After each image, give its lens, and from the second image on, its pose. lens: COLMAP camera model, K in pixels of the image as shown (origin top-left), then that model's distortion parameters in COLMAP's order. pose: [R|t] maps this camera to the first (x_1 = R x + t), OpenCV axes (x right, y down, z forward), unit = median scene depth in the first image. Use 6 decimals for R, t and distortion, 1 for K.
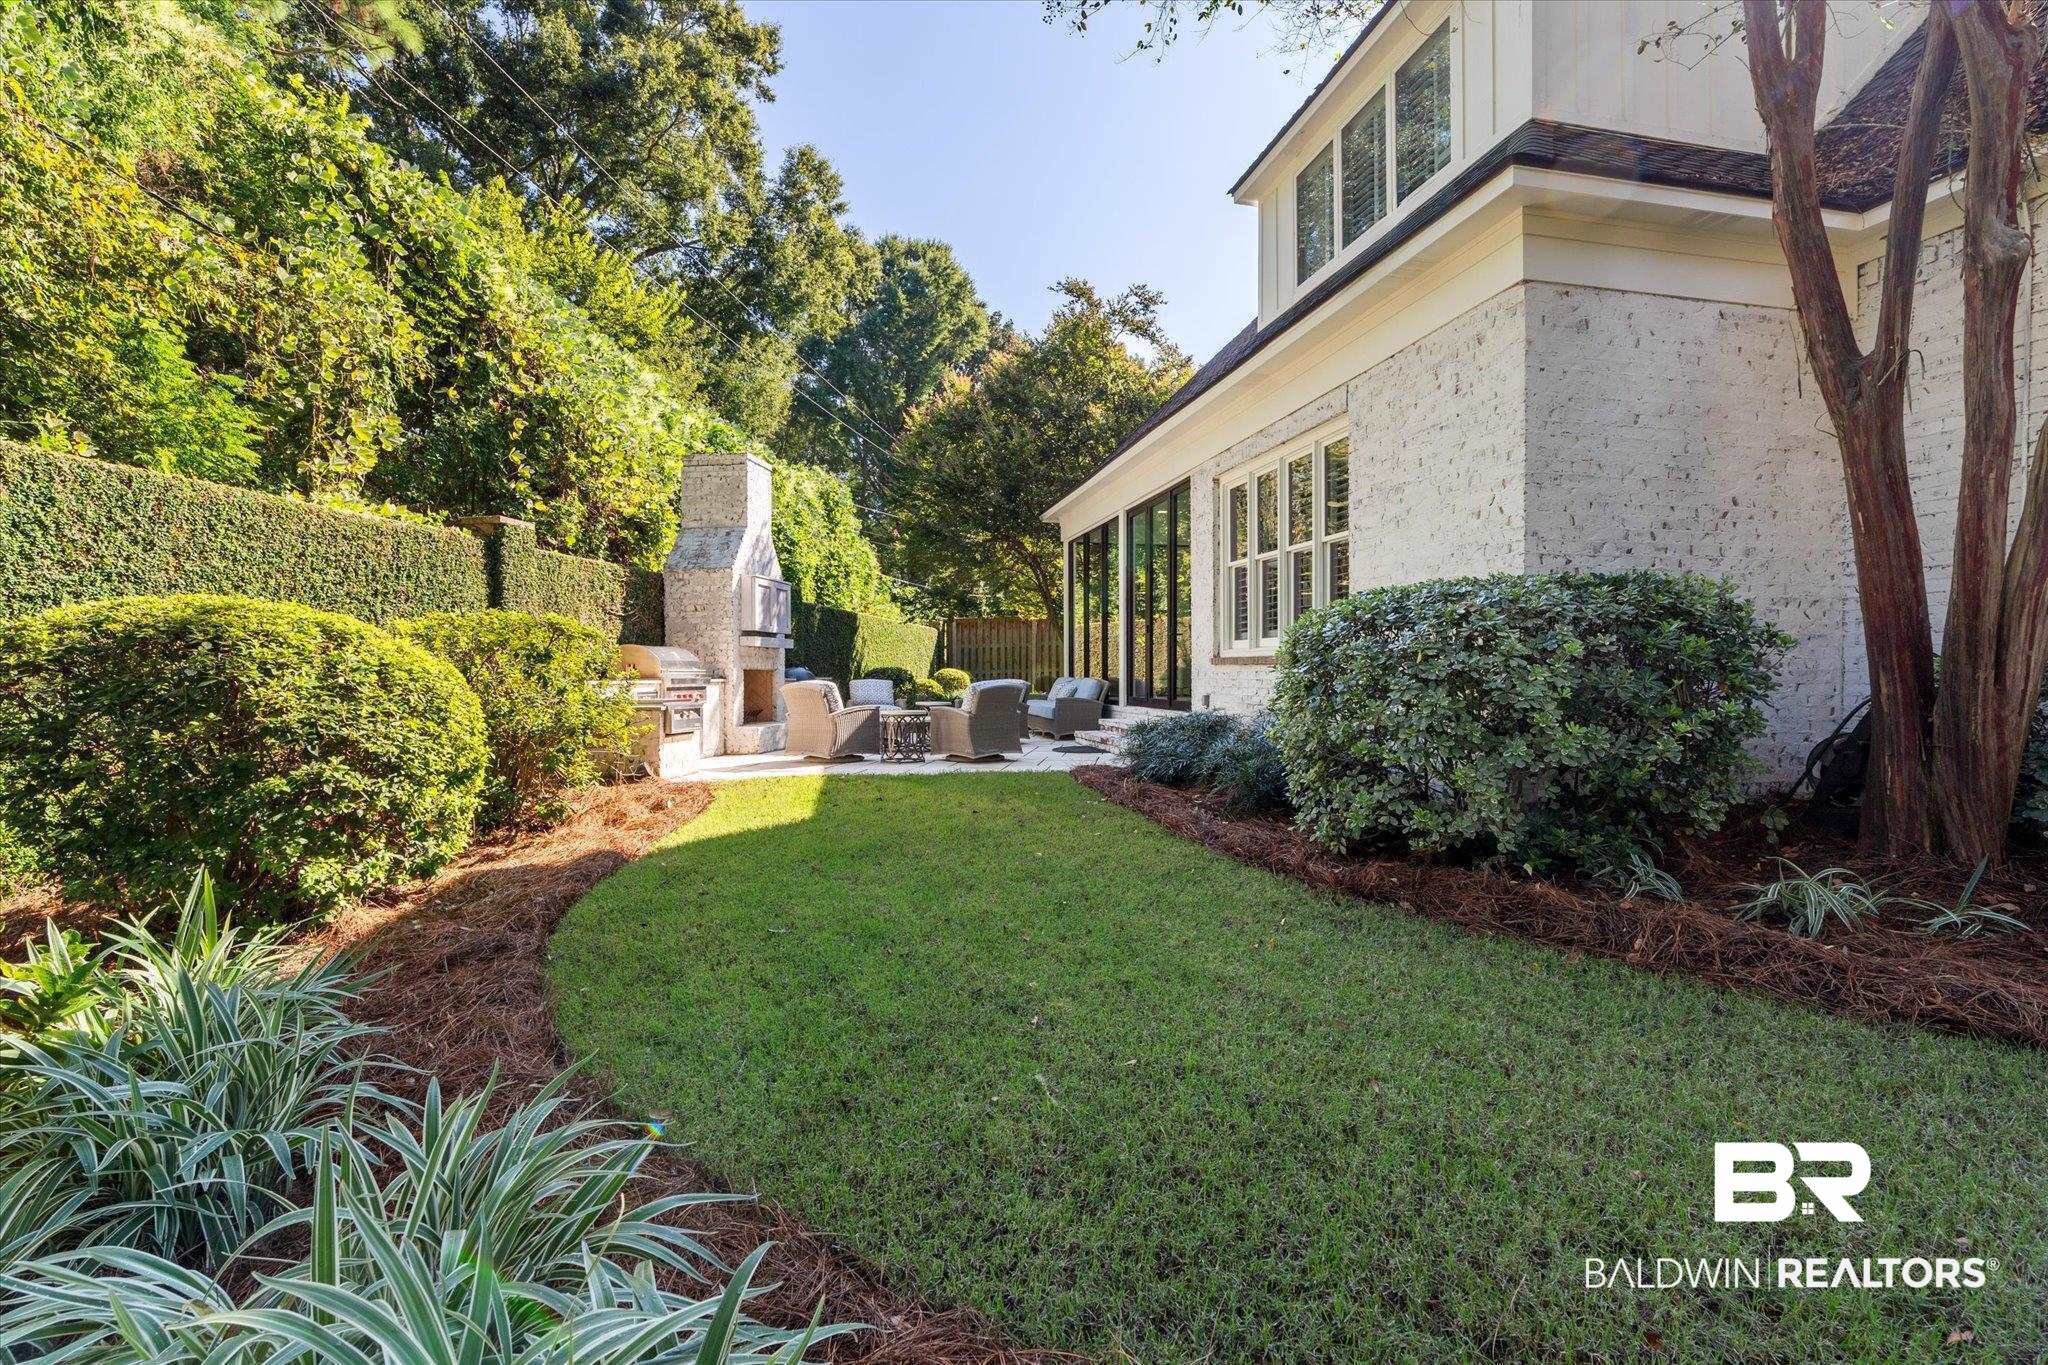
lens RADIAL K [[919.6, 0, 1024.0], [0, 919.6, 682.5], [0, 0, 1]] dist [0.001217, 0.000800]
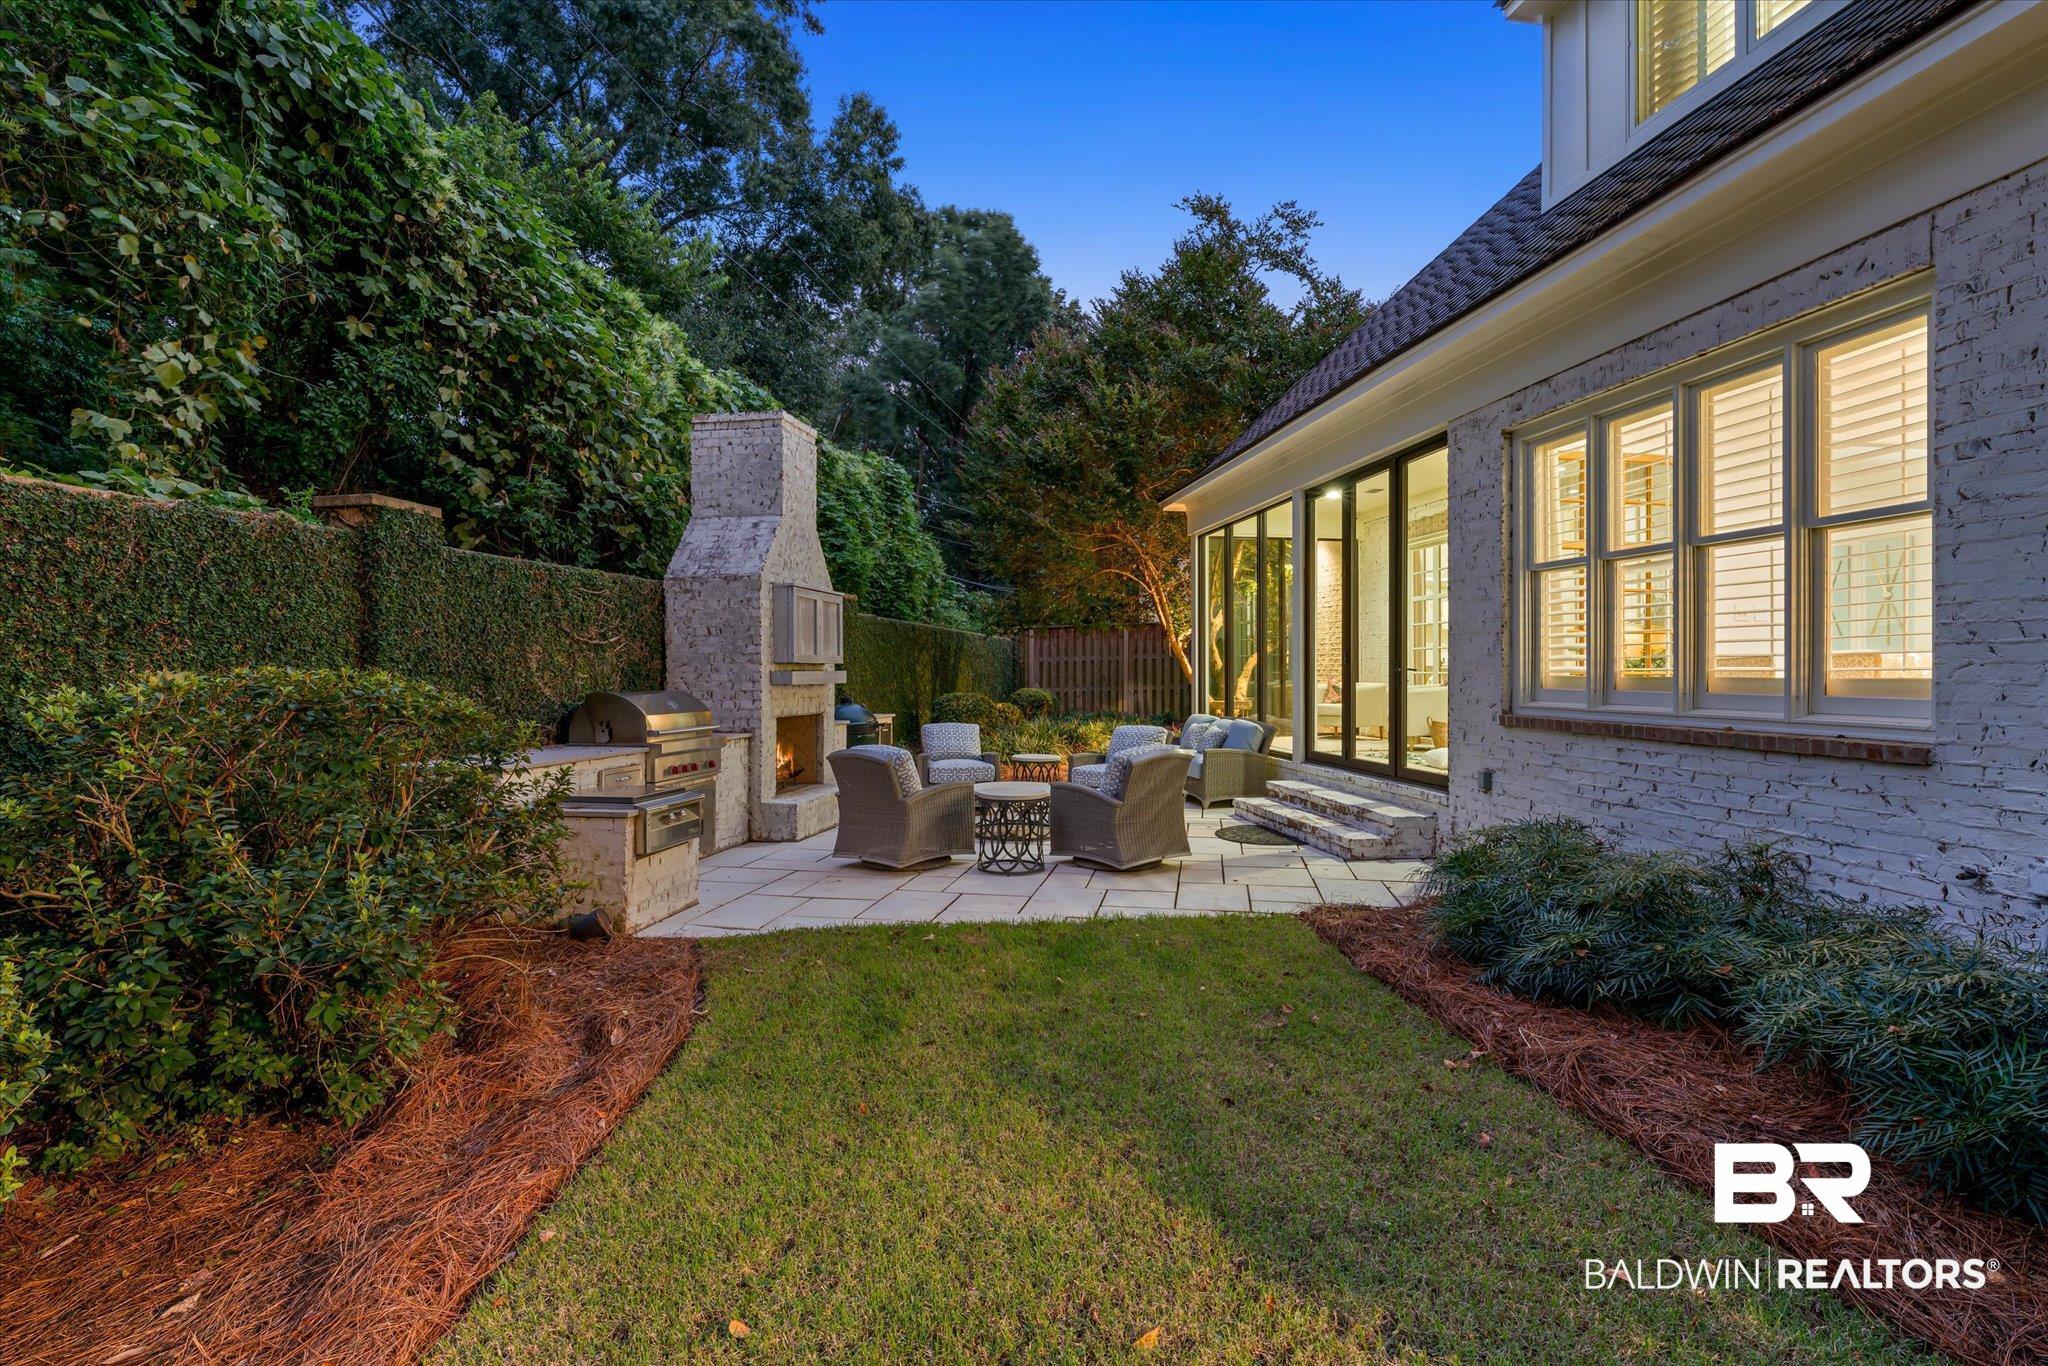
lens RADIAL K [[919.6, 0, 1024.0], [0, 919.6, 683.0], [0, 0, 1]] dist [0.001217, 0.000800]
pose [[0.998607, 0.001875, -0.052729, -0.054126], [-0.001647, 0.999989, 0.004363, -0.029977], [0.052737, -0.004270, 0.998599, 0.210834]]
